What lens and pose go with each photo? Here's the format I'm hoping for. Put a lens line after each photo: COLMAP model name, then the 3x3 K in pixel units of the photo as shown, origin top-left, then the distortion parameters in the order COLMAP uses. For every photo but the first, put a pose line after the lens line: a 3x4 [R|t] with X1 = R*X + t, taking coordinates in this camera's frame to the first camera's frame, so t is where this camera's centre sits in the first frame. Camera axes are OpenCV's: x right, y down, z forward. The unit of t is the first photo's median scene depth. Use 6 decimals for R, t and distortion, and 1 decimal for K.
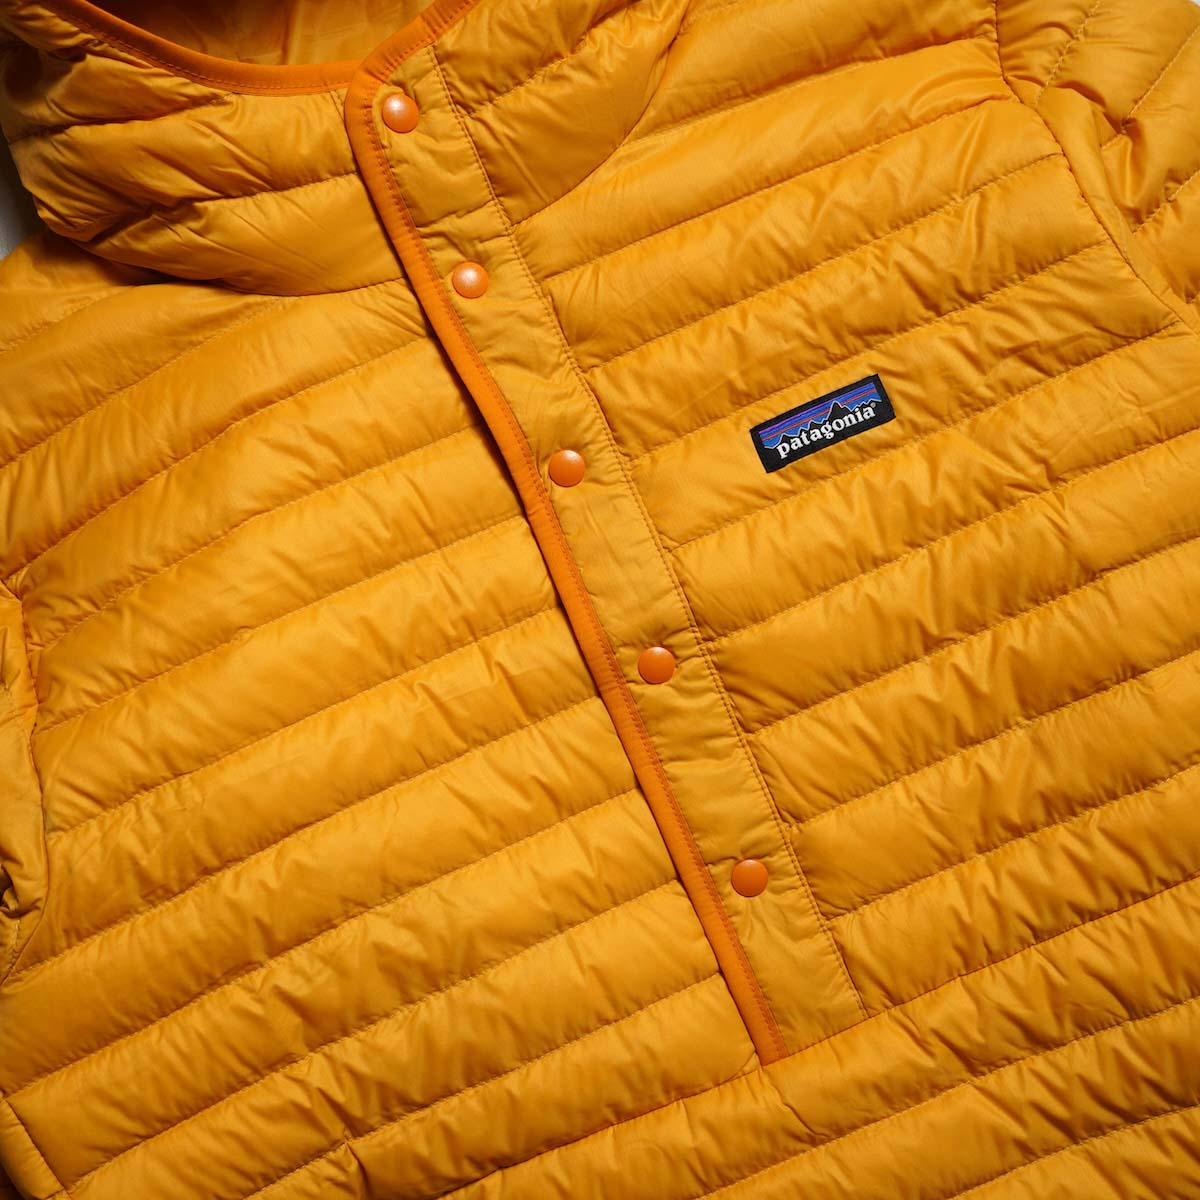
lens RADIAL K [[1467.9, 0, 603.6], [0, 1467.9, 600.4], [0, 0, 1]] dist [0.013306, 0.000000]
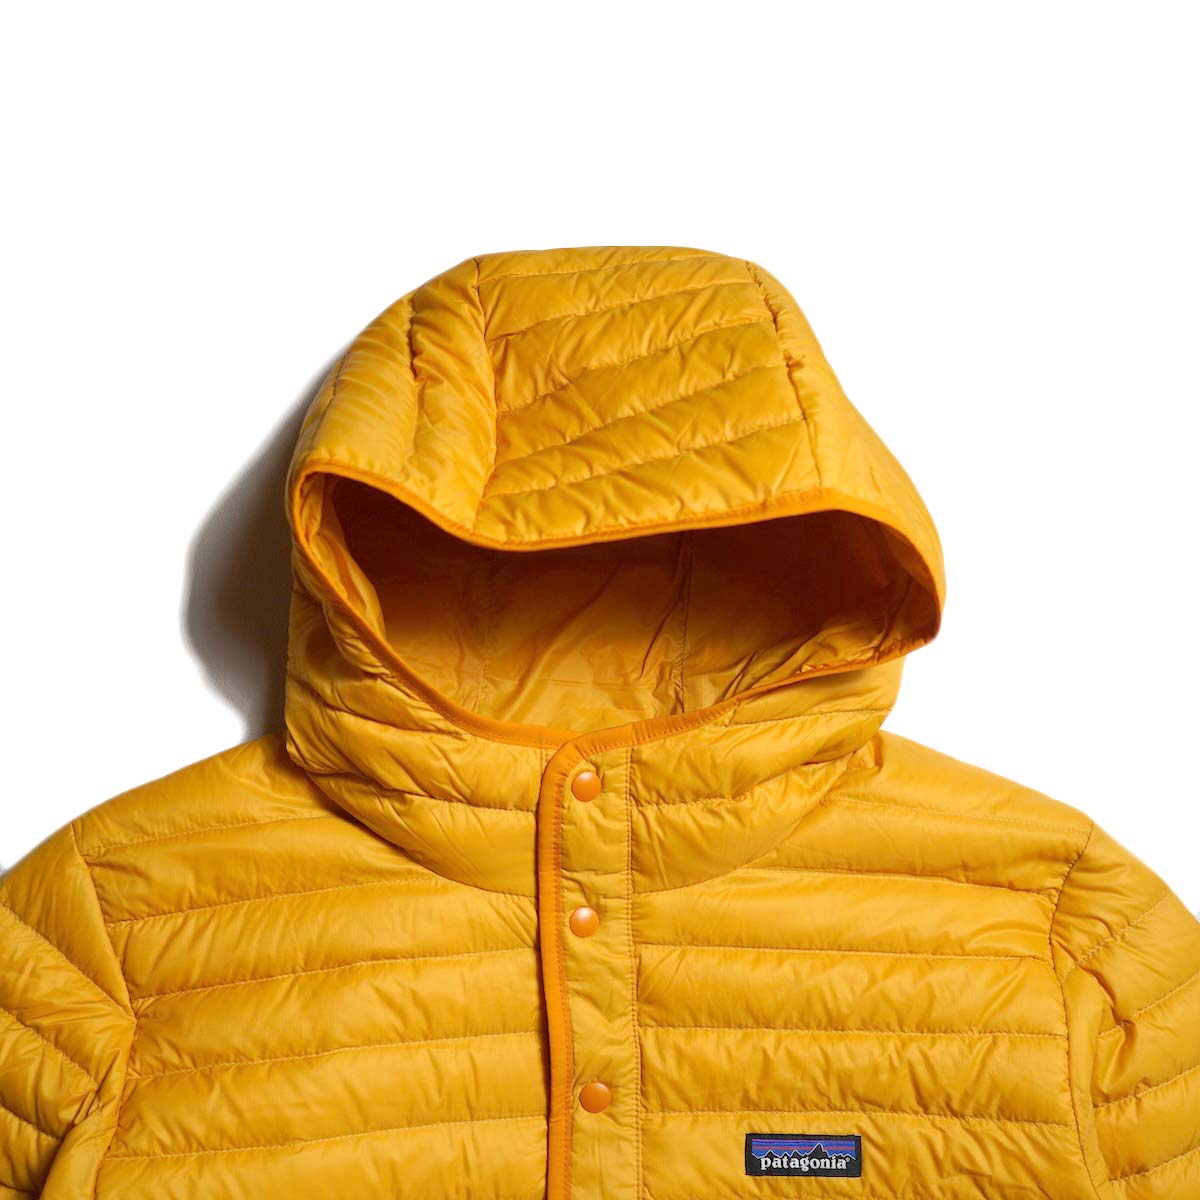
lens RADIAL K [[1467.9, 0, 599.5], [0, 1467.9, 600.5], [0, 0, 1]] dist [0.013306, 0.000000]
pose [[0.916518, 0.399552, -0.018789, -0.165413], [-0.399610, 0.912569, -0.086772, -0.366388], [-0.017524, 0.087036, 0.996051, -0.244847]]
